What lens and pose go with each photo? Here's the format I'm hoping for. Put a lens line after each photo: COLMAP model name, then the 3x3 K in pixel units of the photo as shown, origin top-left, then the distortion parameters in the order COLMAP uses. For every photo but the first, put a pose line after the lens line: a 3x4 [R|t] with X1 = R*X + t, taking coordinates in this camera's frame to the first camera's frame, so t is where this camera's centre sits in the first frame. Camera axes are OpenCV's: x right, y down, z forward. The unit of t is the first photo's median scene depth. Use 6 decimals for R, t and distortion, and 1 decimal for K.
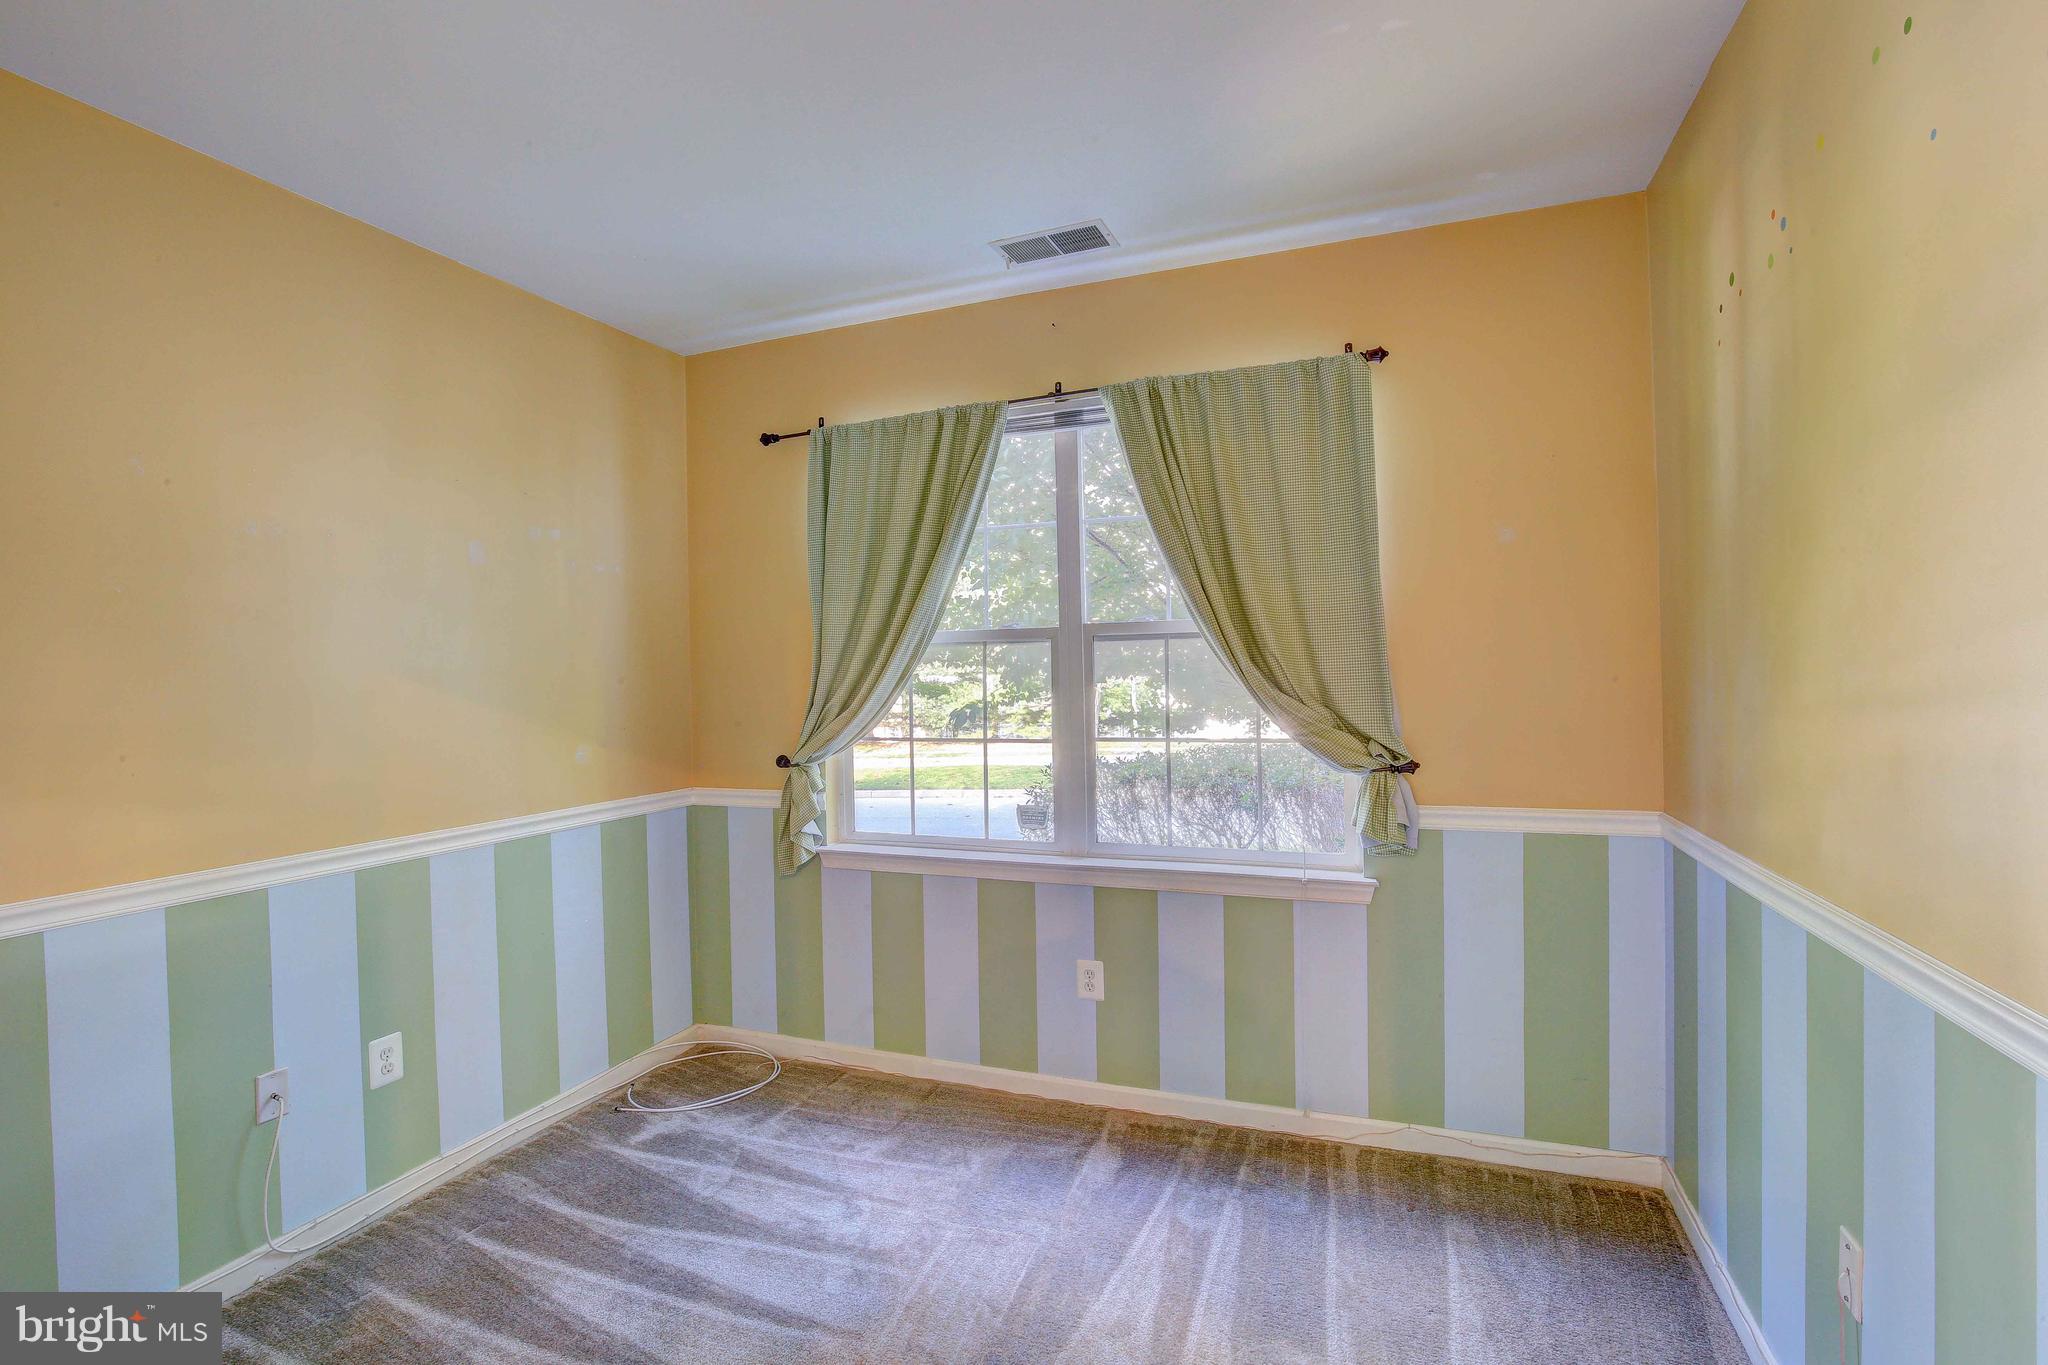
lens RADIAL K [[937.8, 0, 1029.8], [0, 937.8, 692.0], [0, 0, 1]] dist [-0.034805, 0.005767]
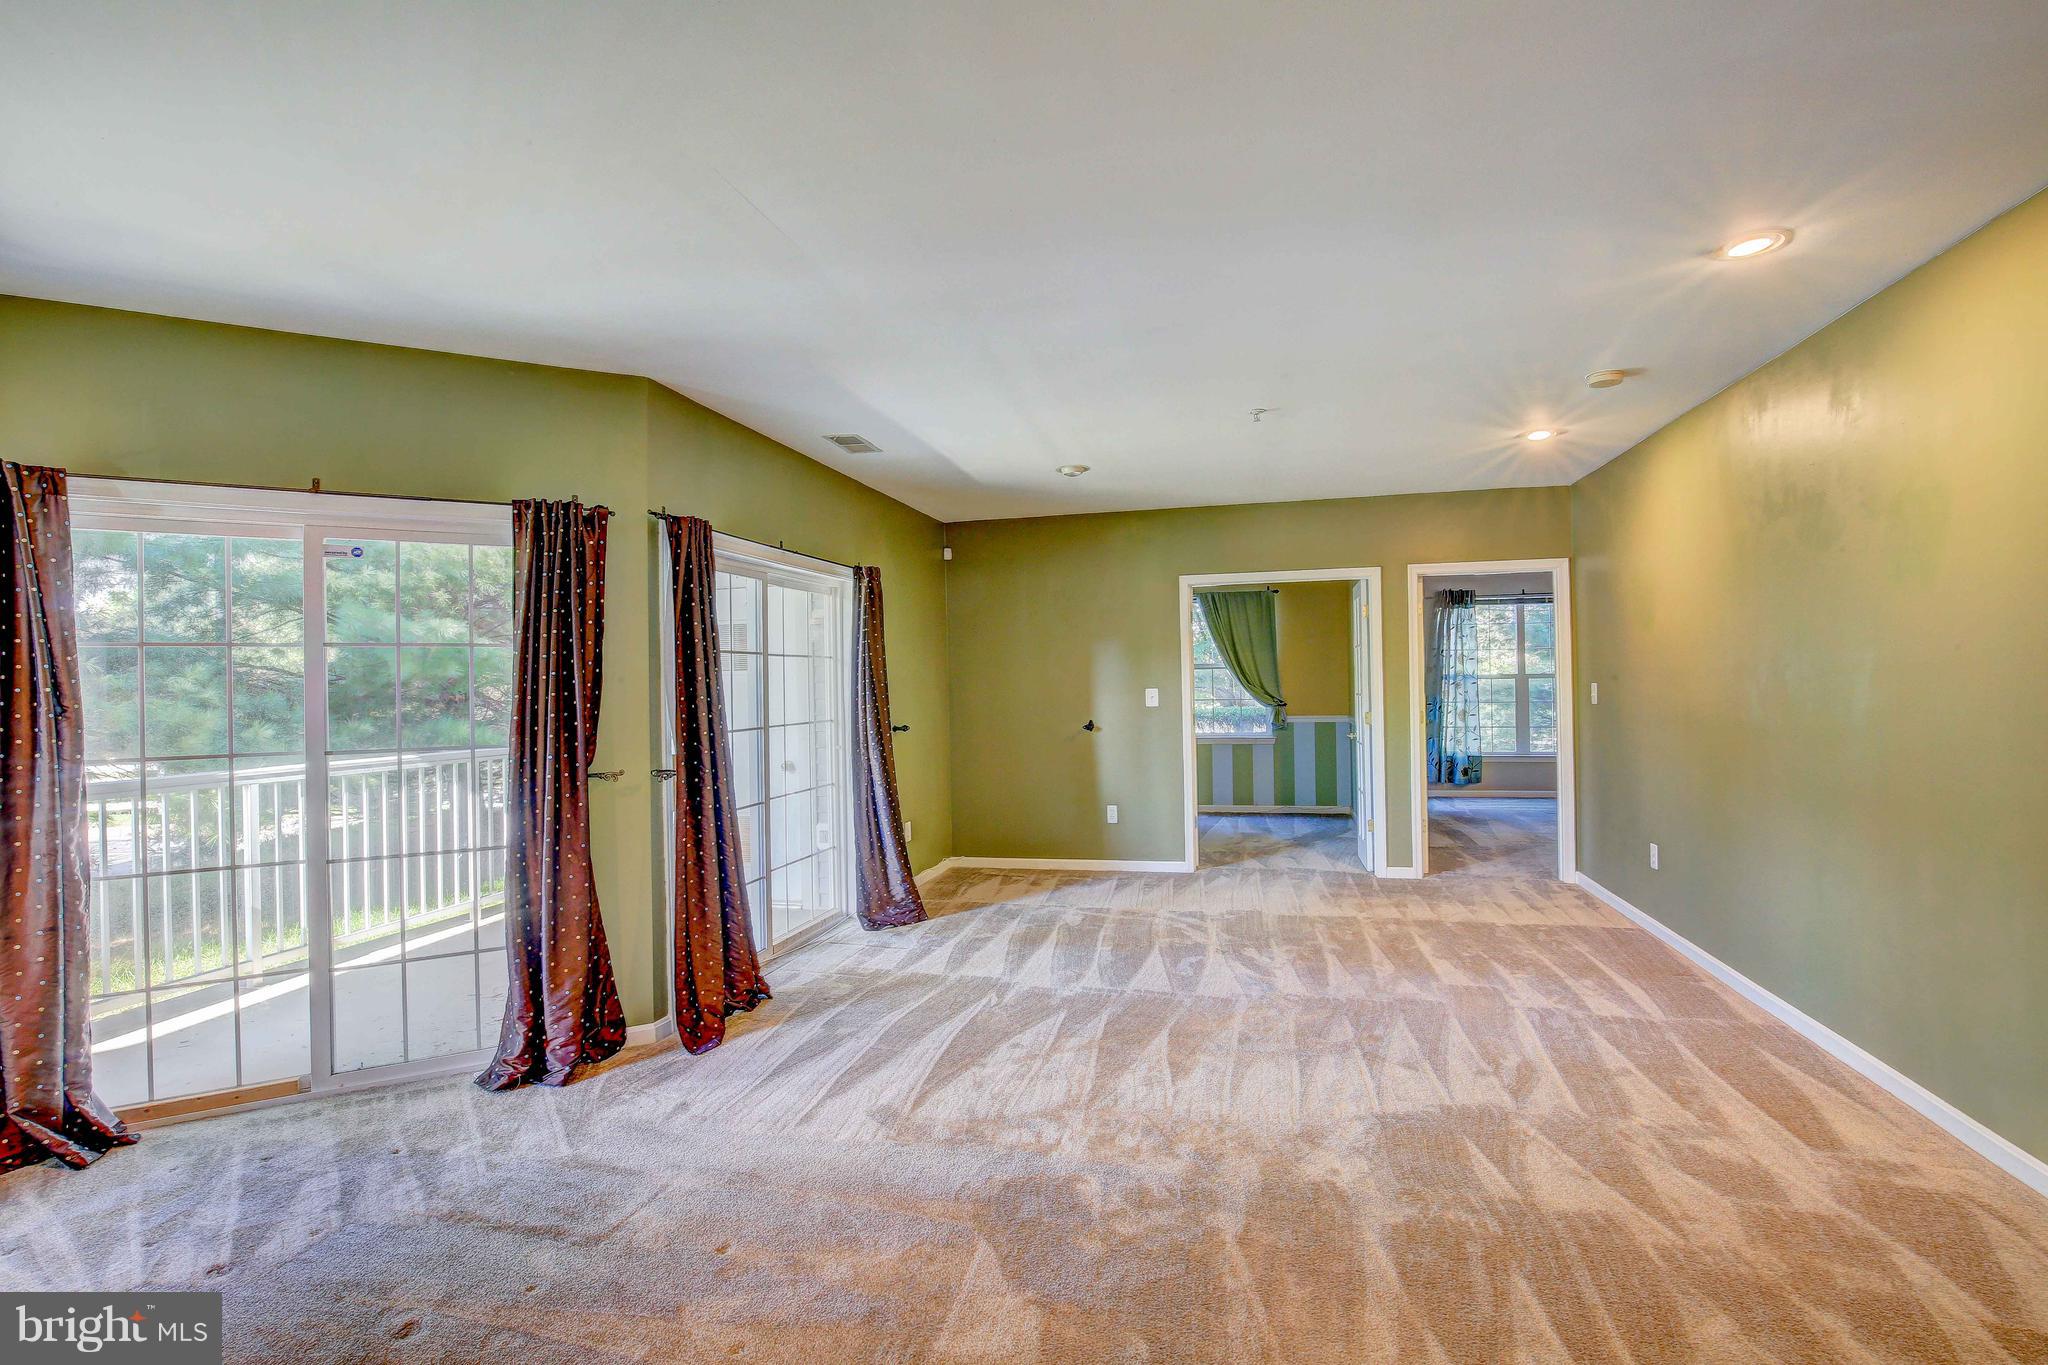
lens RADIAL K [[937.8, 0, 1011.8], [0, 937.8, 686.9], [0, 0, 1]] dist [-0.034805, 0.005767]
pose [[0.992975, 0.007556, 0.118080, -1.135304], [-0.006031, 0.999894, -0.013263, 0.067651], [-0.118167, 0.012457, 0.992916, -2.622131]]
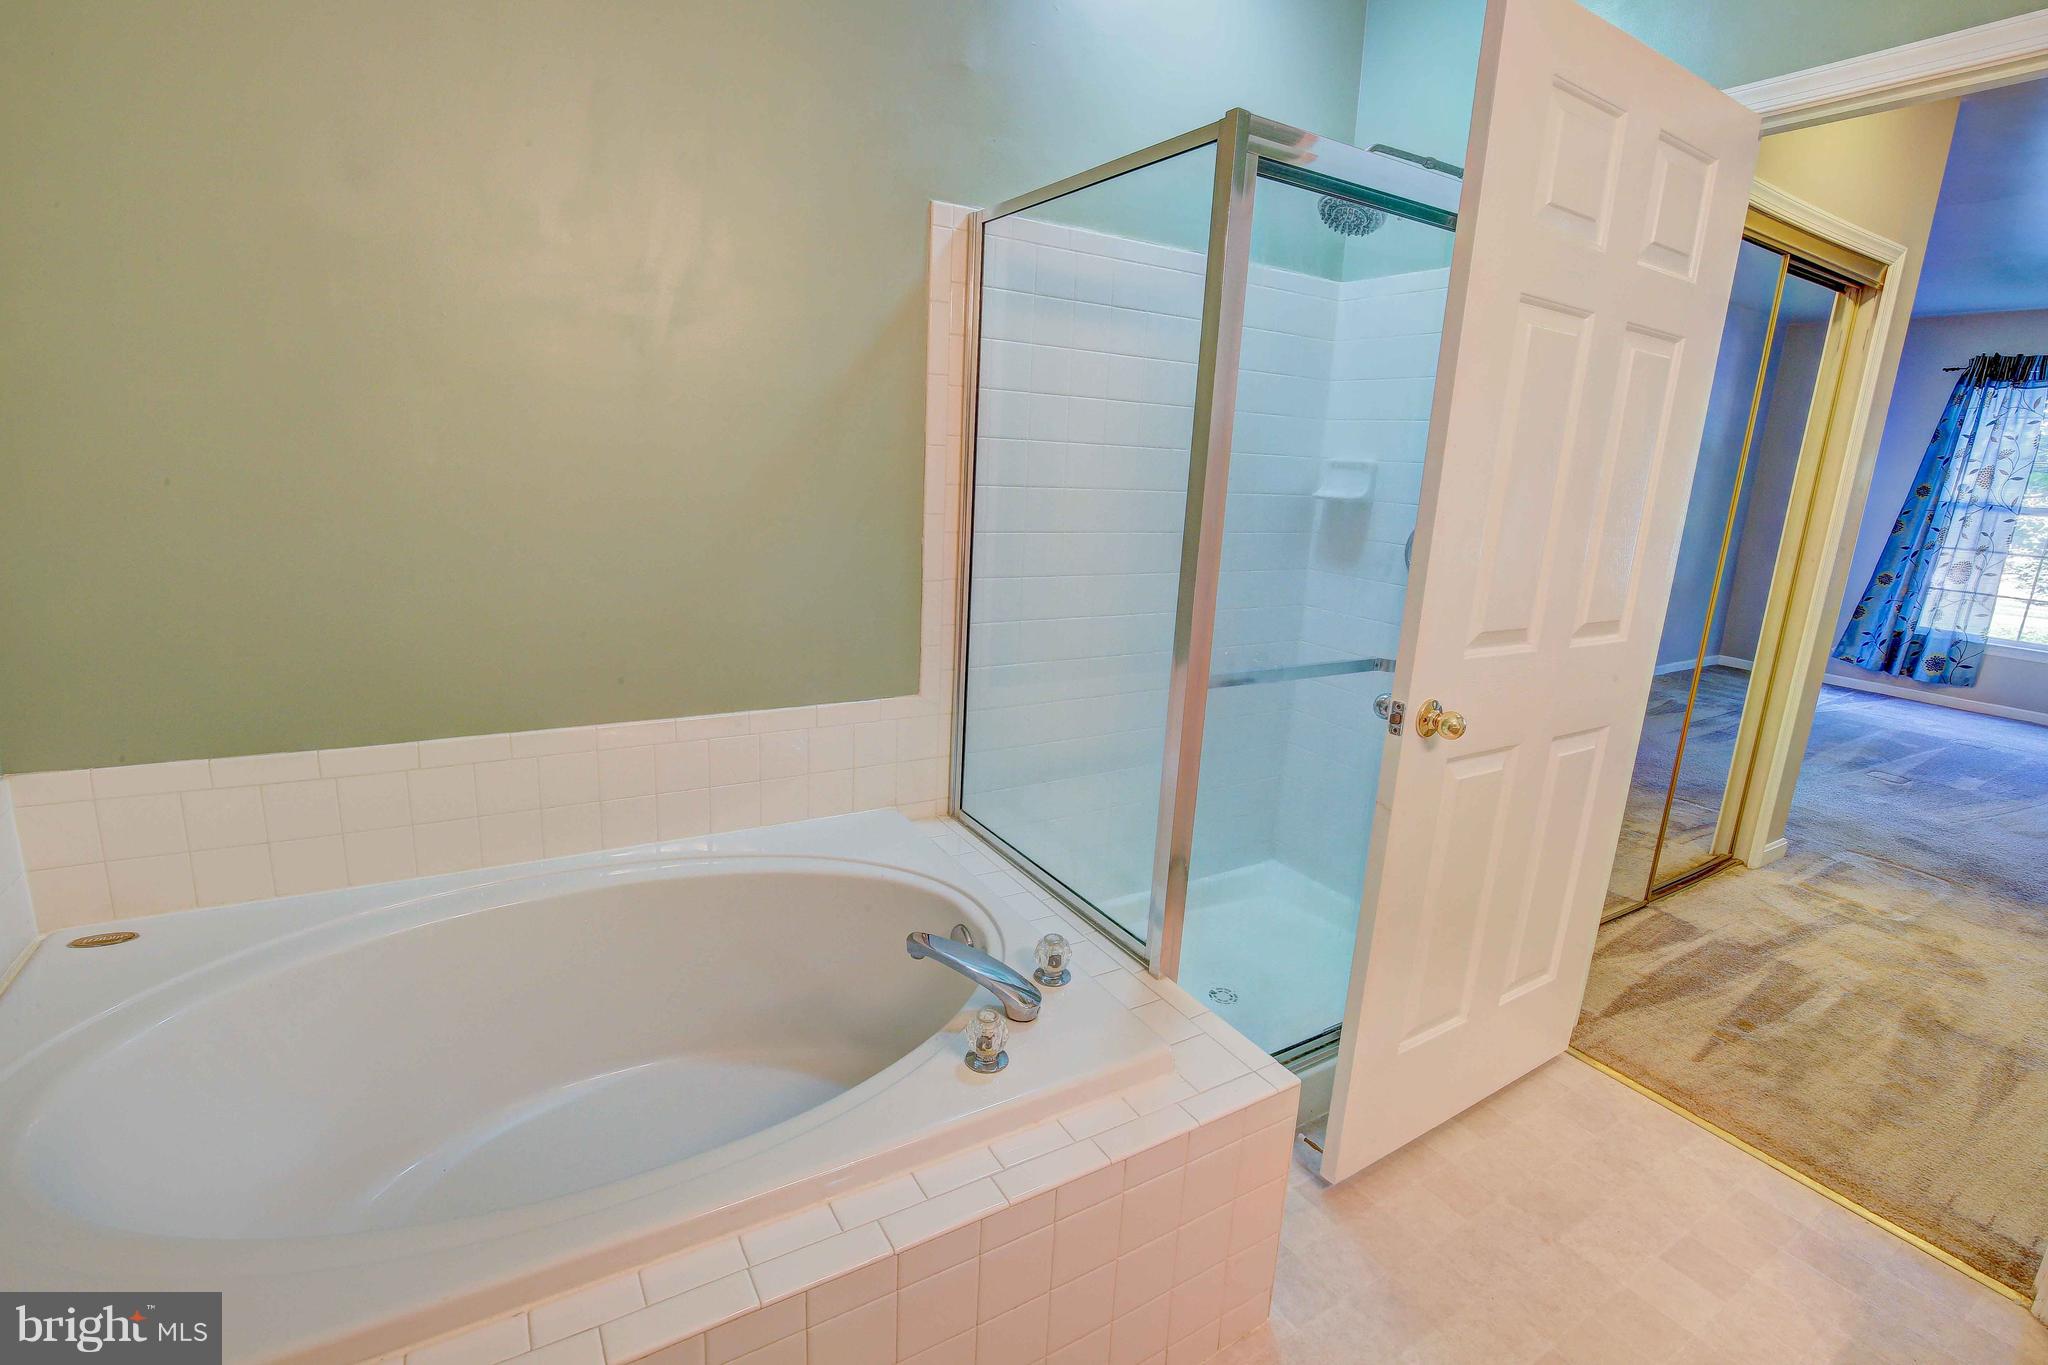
lens RADIAL K [[937.8, 0, 1019.1], [0, 937.8, 689.9], [0, 0, 1]] dist [-0.034805, 0.005767]
pose [[0.799219, 0.194381, -0.568739, 0.834387], [-0.048636, 0.964072, 0.261150, -0.090012], [0.599069, -0.181055, 0.779959, -2.226860]]
